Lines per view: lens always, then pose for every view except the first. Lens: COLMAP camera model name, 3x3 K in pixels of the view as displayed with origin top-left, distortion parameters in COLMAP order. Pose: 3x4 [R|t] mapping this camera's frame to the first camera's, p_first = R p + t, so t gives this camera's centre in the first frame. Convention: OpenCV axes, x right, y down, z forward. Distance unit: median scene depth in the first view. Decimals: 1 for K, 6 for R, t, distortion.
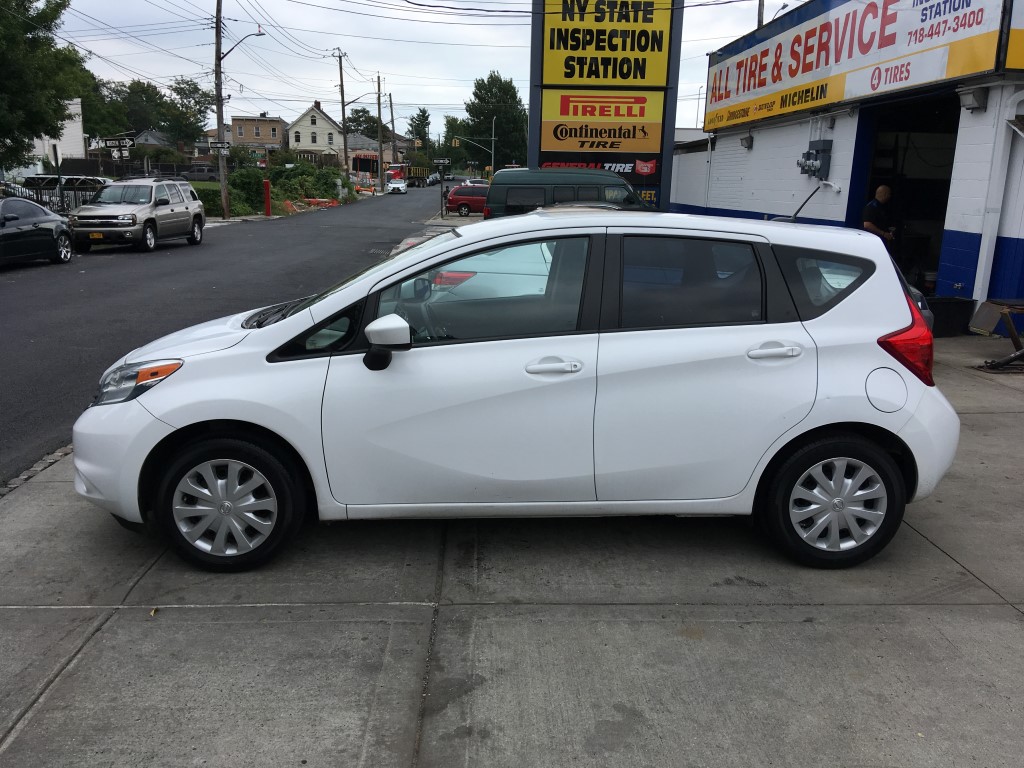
lens RADIAL K [[868.1, 0, 509.2], [0, 868.1, 379.0], [0, 0, 1]] dist [0.086685, -0.133712]
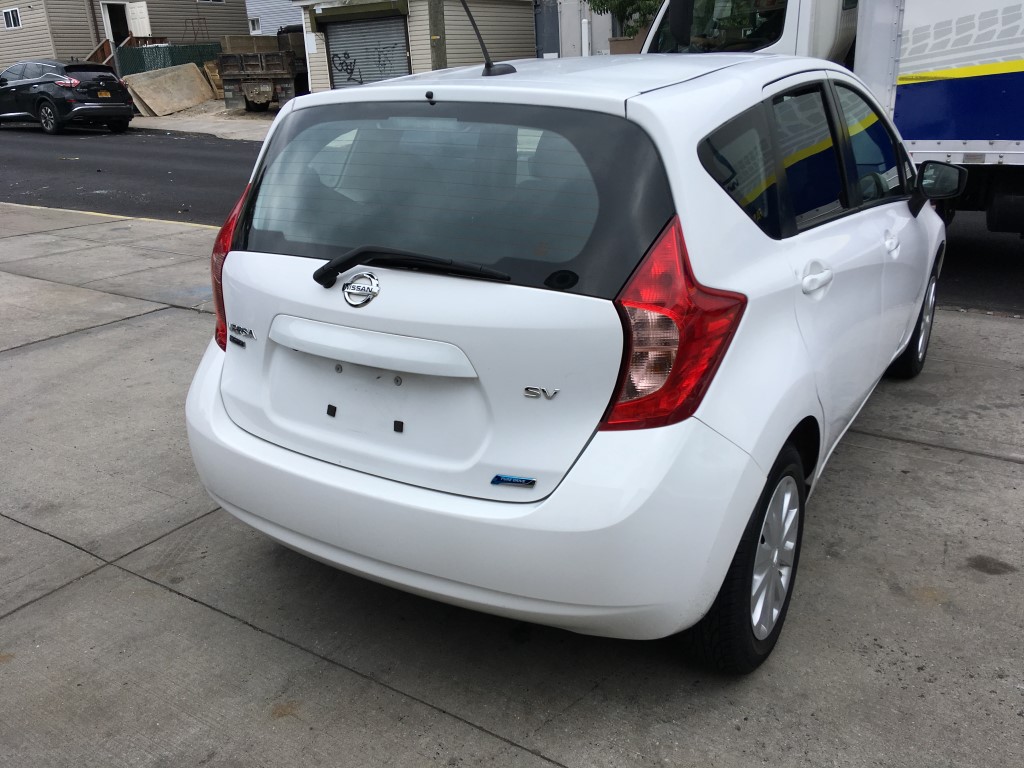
lens RADIAL K [[868.1, 0, 521.4], [0, 868.1, 392.6], [0, 0, 1]] dist [0.086685, -0.133712]
pose [[-0.559412, 0.286215, -0.777907, 0.891894], [-0.161365, 0.882933, 0.440898, -0.282882], [0.813031, 0.372170, -0.447738, 1.528226]]
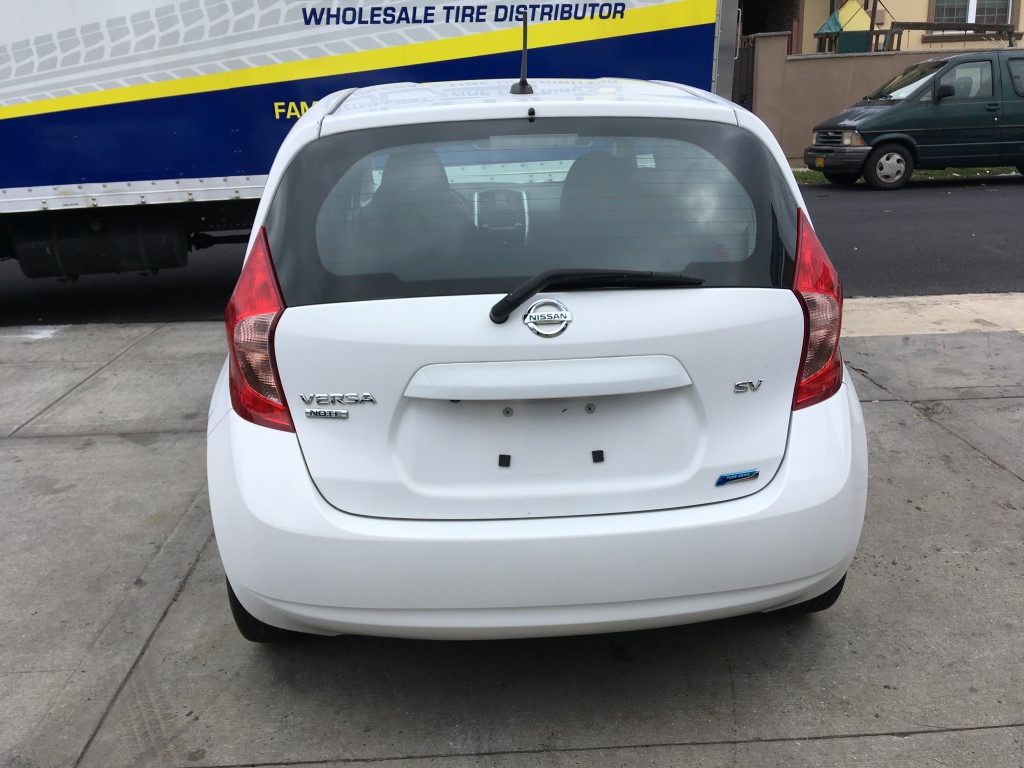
lens RADIAL K [[868.1, 0, 511.1], [0, 868.1, 387.9], [0, 0, 1]] dist [0.086685, -0.133712]
pose [[0.007727, 0.301132, -0.953551, 0.990409], [-0.175901, 0.939120, 0.295149, -0.193041], [0.984378, 0.165450, 0.060226, 1.148925]]
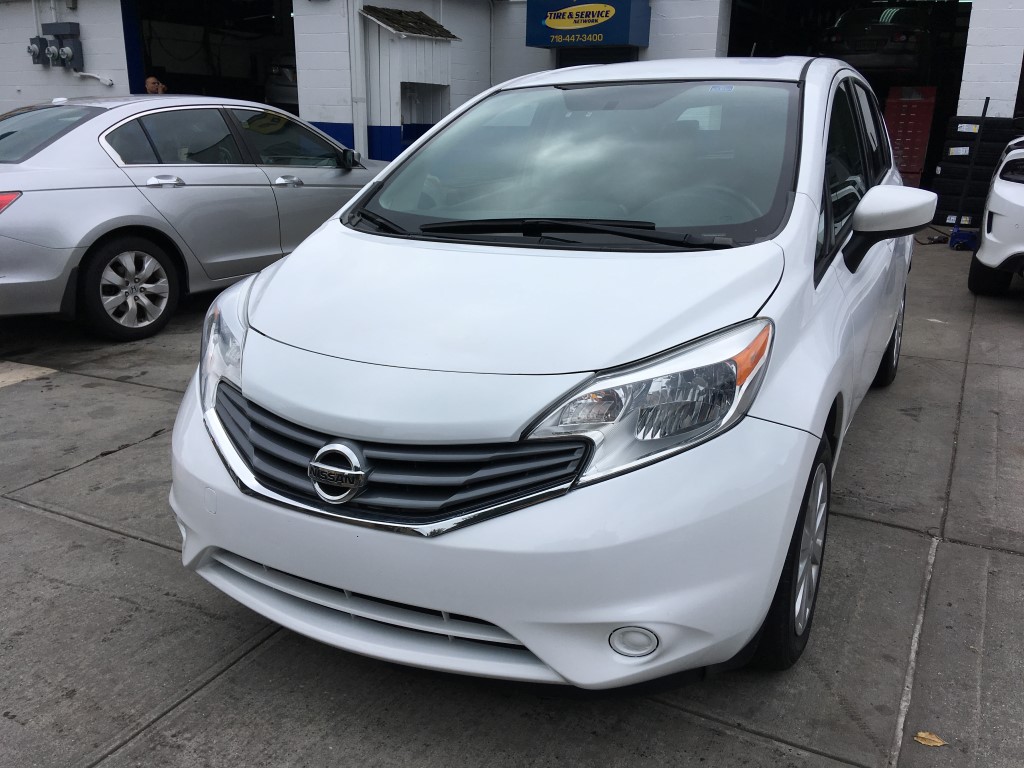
lens RADIAL K [[868.1, 0, 514.4], [0, 868.1, 384.7], [0, 0, 1]] dist [0.086685, -0.133712]
pose [[0.496843, -0.271396, 0.824312, -0.860480], [0.188520, 0.960914, 0.202742, -0.113322], [-0.847117, 0.054669, 0.528587, 0.831526]]
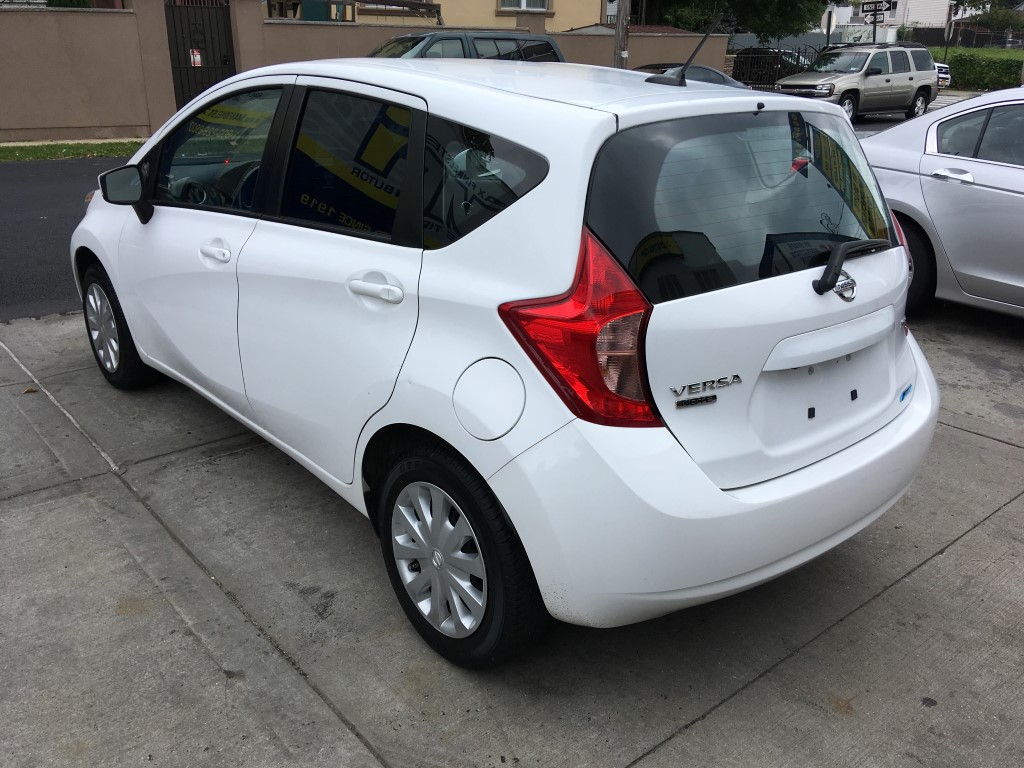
lens RADIAL K [[868.1, 0, 505.3], [0, 868.1, 384.3], [0, 0, 1]] dist [0.086685, -0.133712]
pose [[0.617912, 0.277102, -0.735798, 0.824685], [-0.172926, 0.960818, 0.216624, -0.114744], [0.766995, -0.006616, 0.641619, 0.655684]]
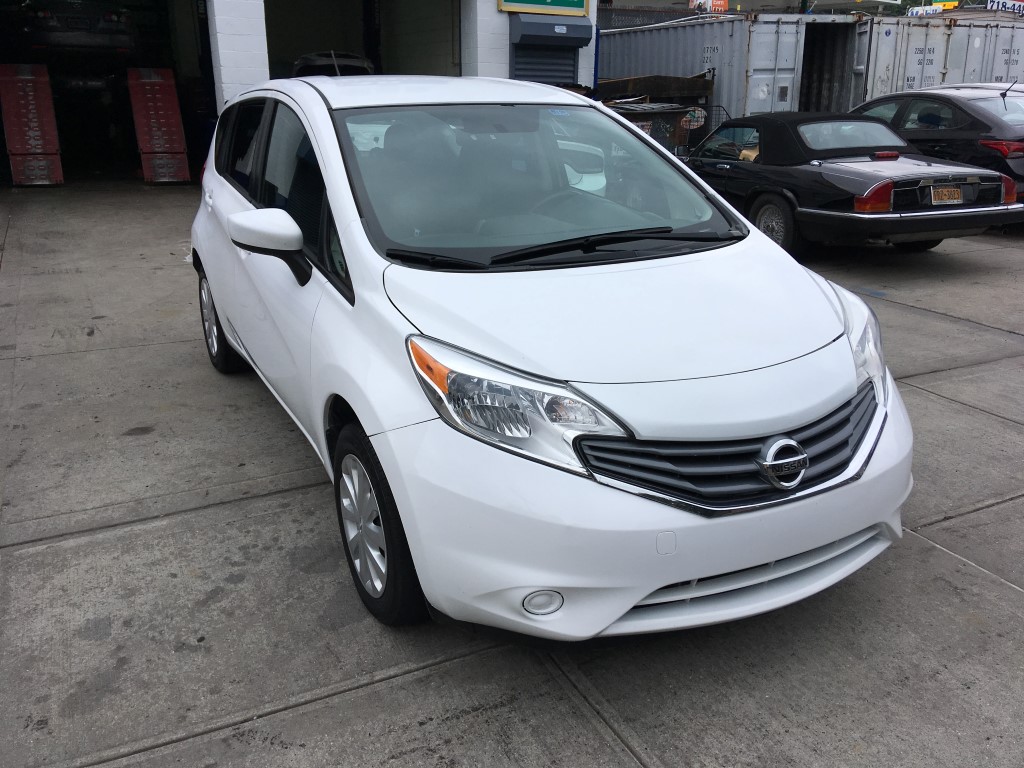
lens RADIAL K [[868.1, 0, 507.5], [0, 868.1, 386.7], [0, 0, 1]] dist [0.086685, -0.133712]
pose [[-0.408909, -0.313912, 0.856885, -0.929552], [0.177796, 0.893577, 0.412199, -0.299642], [-0.895088, 0.320903, -0.309580, 1.483700]]
